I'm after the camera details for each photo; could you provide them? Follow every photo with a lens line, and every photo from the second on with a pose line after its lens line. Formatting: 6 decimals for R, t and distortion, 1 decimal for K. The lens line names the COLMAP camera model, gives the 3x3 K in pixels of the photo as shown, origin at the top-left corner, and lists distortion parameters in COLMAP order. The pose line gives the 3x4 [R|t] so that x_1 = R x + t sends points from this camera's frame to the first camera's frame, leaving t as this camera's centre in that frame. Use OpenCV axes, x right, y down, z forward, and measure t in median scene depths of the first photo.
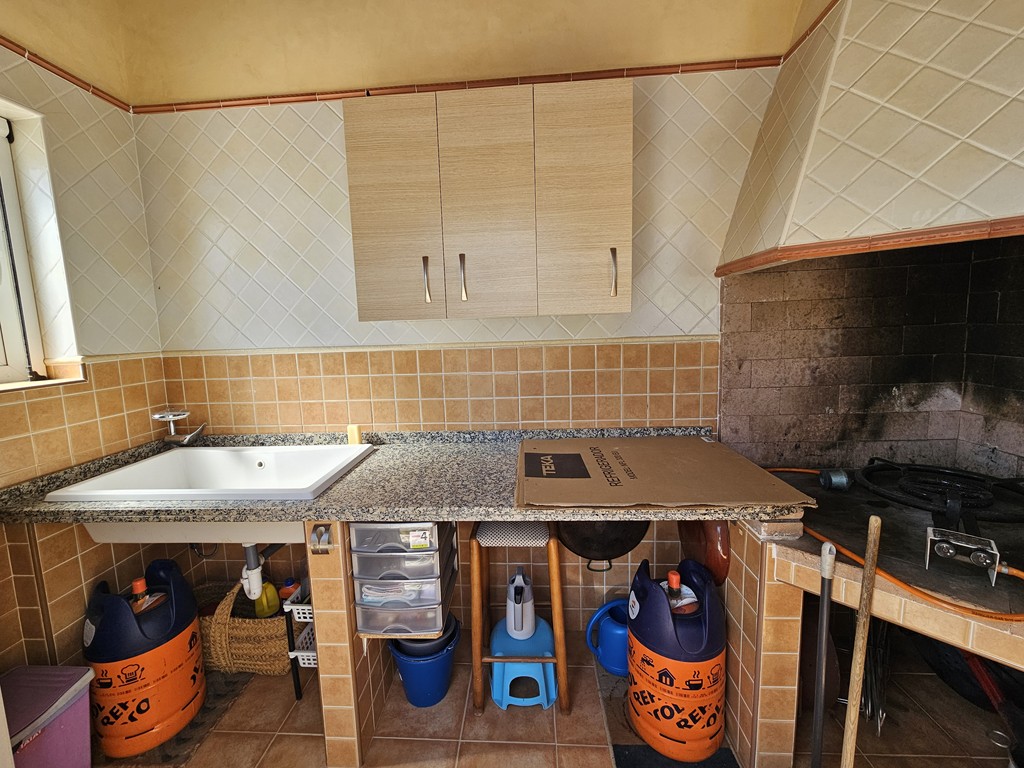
lens RADIAL K [[425.9, 0, 507.7], [0, 425.9, 372.2], [0, 0, 1]] dist [-0.001392, -0.000135]
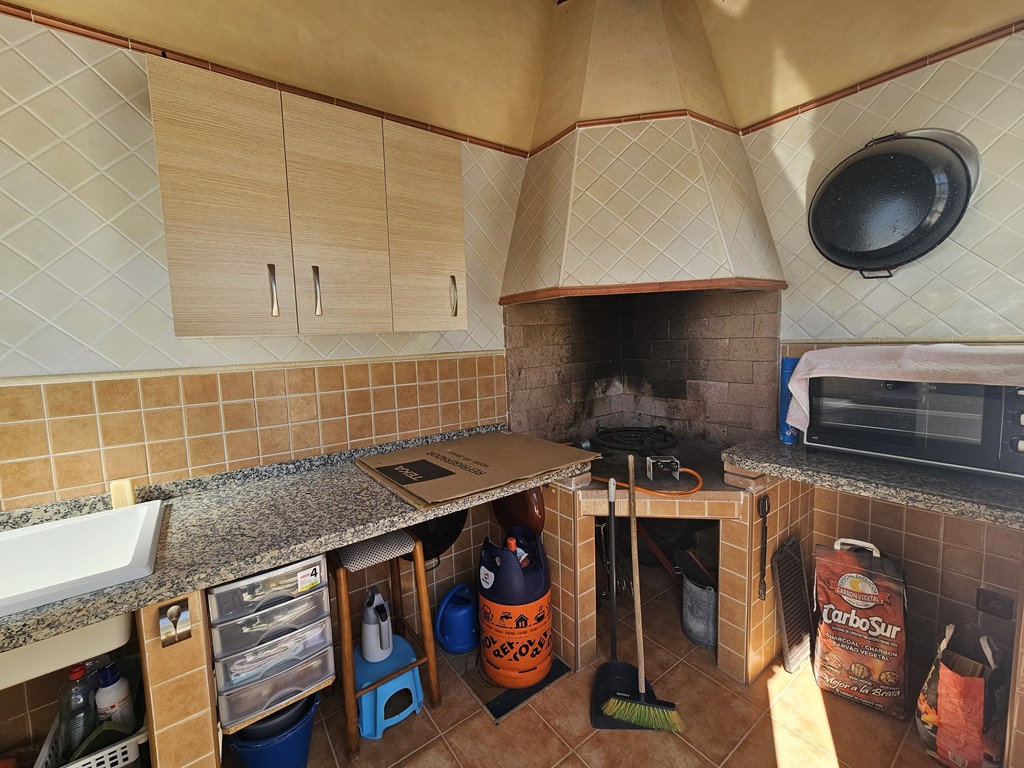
lens RADIAL K [[425.9, 0, 507.7], [0, 425.9, 372.2], [0, 0, 1]] dist [-0.001392, -0.000135]
pose [[0.765735, -0.045743, 0.641528, -0.398080], [0.082404, 0.996224, -0.027324, 0.019050], [-0.637856, 0.073787, 0.766613, 0.015997]]
